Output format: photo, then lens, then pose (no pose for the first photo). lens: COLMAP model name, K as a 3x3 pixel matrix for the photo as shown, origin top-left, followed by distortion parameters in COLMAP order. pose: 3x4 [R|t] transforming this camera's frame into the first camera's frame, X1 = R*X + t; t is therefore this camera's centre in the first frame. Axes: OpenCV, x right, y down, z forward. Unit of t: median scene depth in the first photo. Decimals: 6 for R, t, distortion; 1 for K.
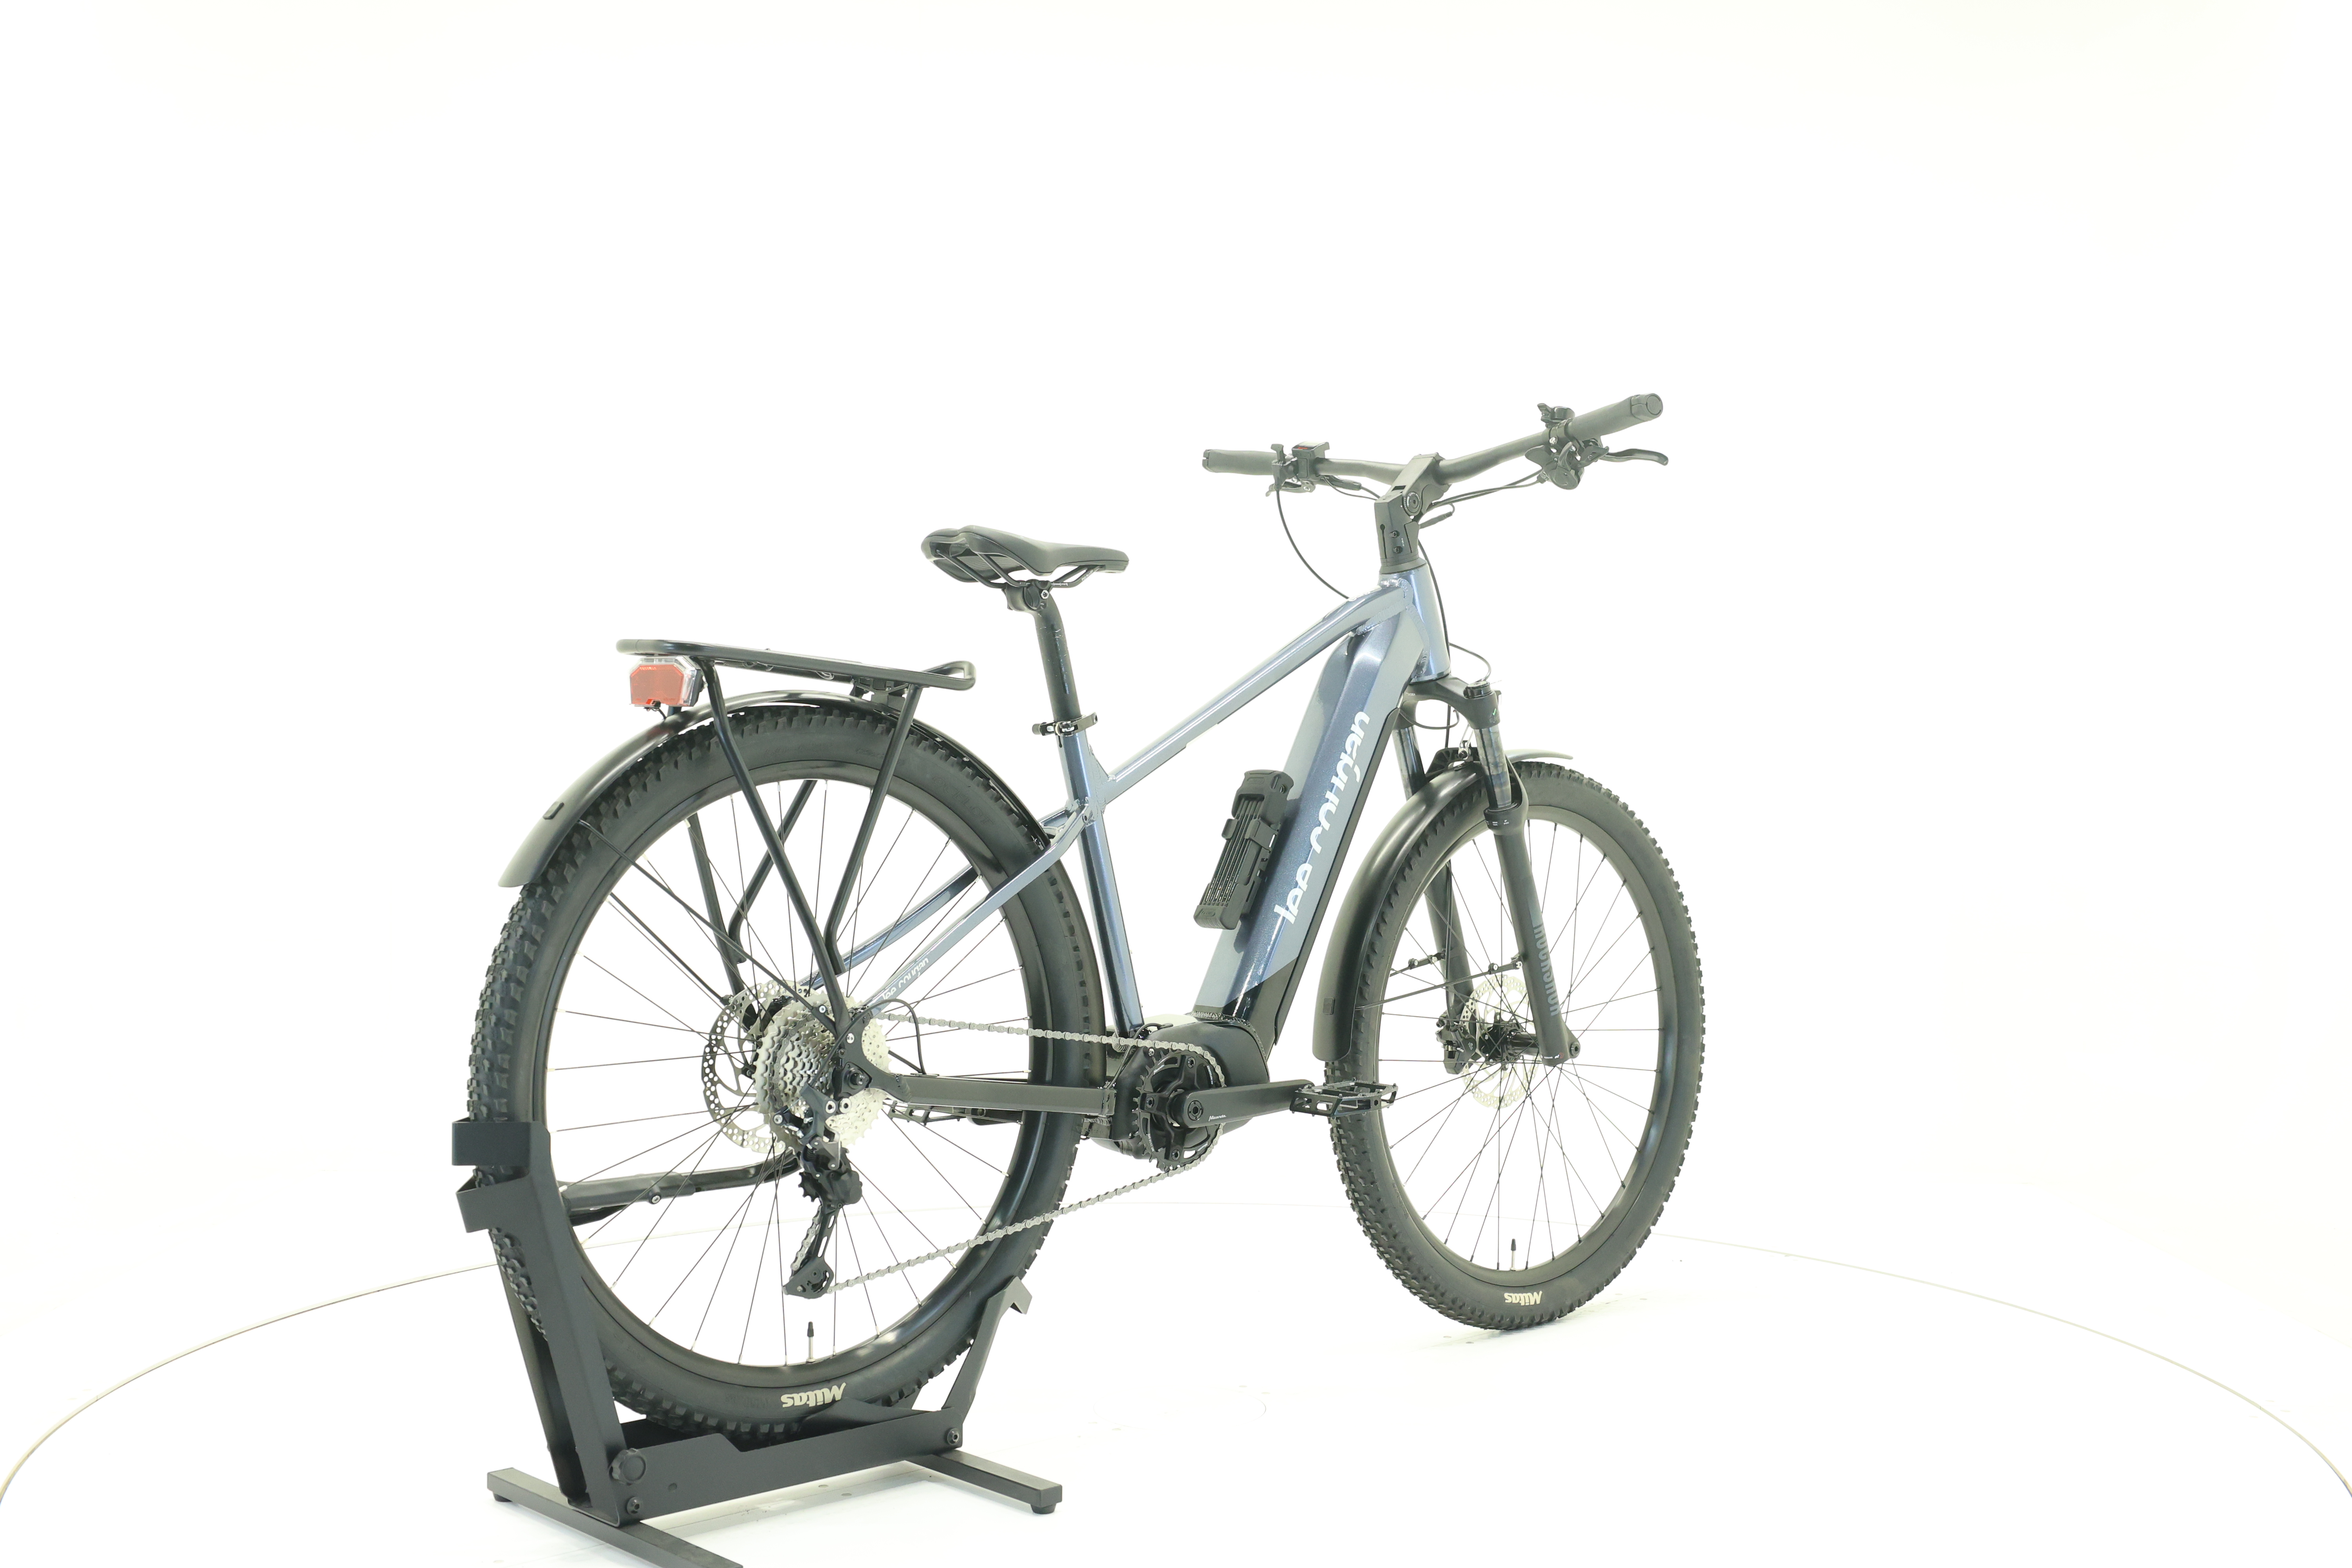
lens RADIAL K [[2577.7, 0, 1176.0], [0, 2577.7, 784.0], [0, 0, 1]] dist [0.011056, 0.004921]
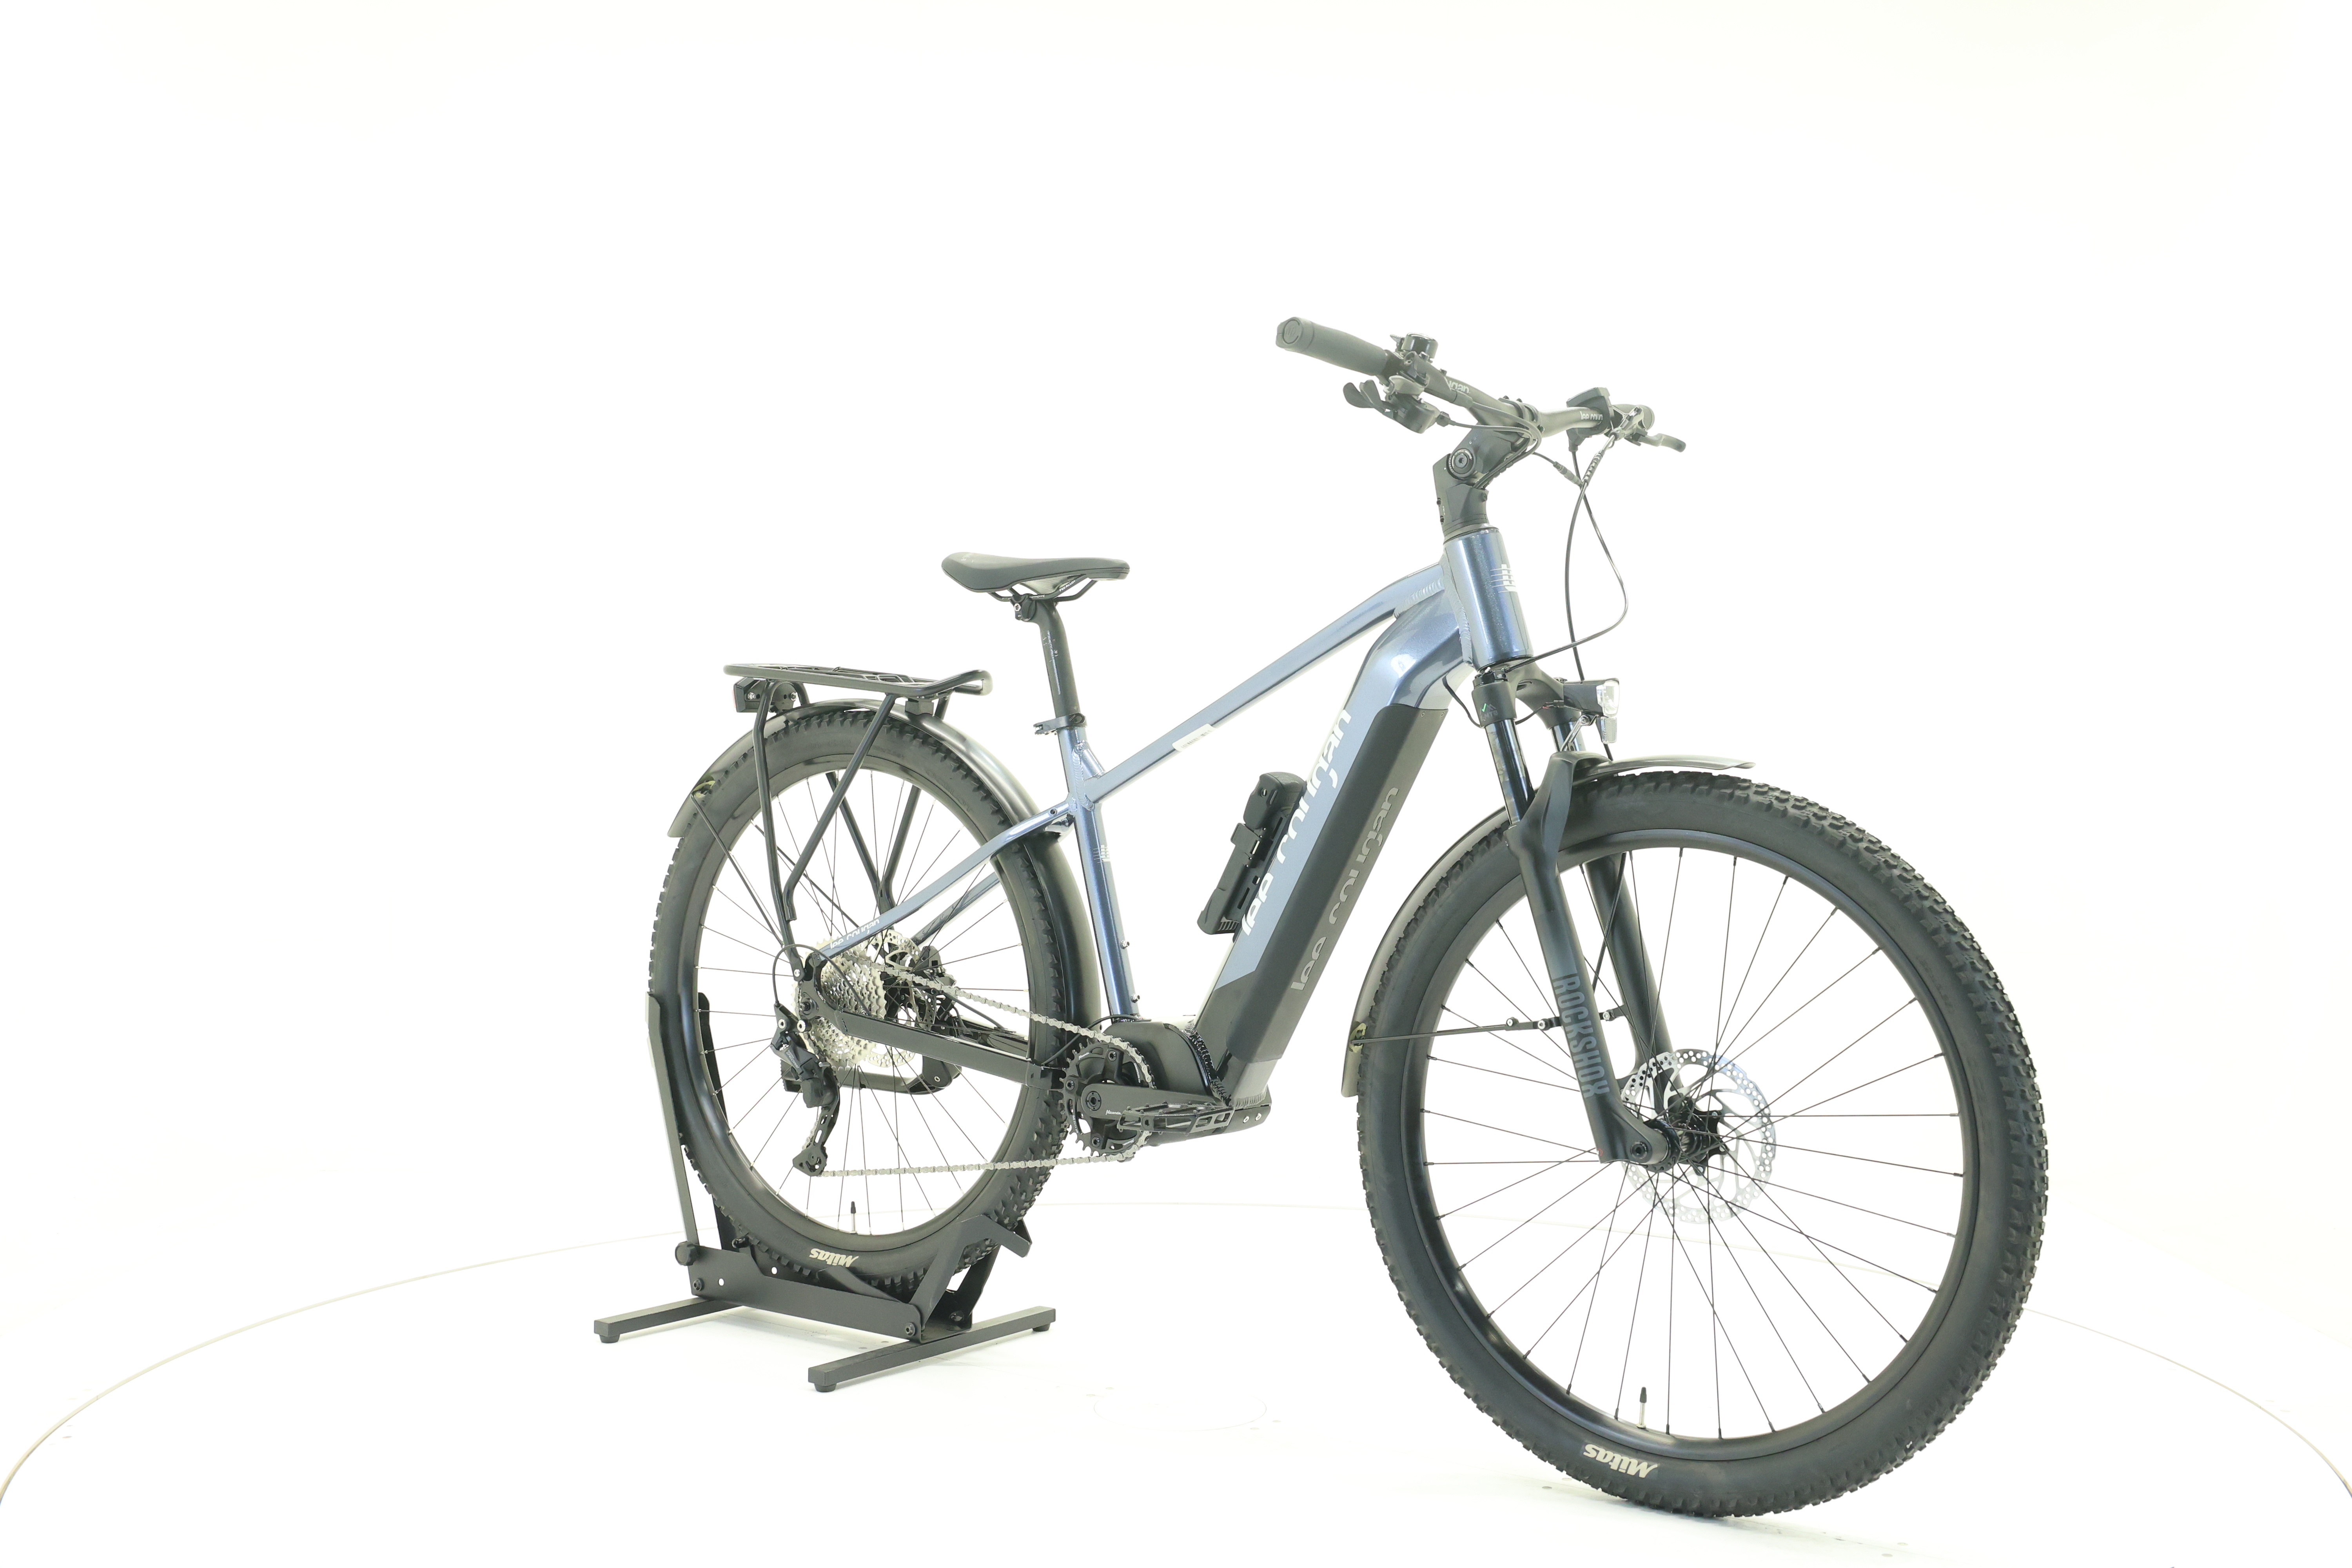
lens RADIAL K [[2577.7, 0, 1176.0], [0, 2577.7, 784.0], [0, 0, 1]] dist [0.011056, 0.004921]
pose [[0.169500, 0.015606, -0.985407, 1.030603], [-0.024228, 0.999638, 0.011664, -0.012239], [0.985232, 0.021897, 0.169817, 0.863362]]
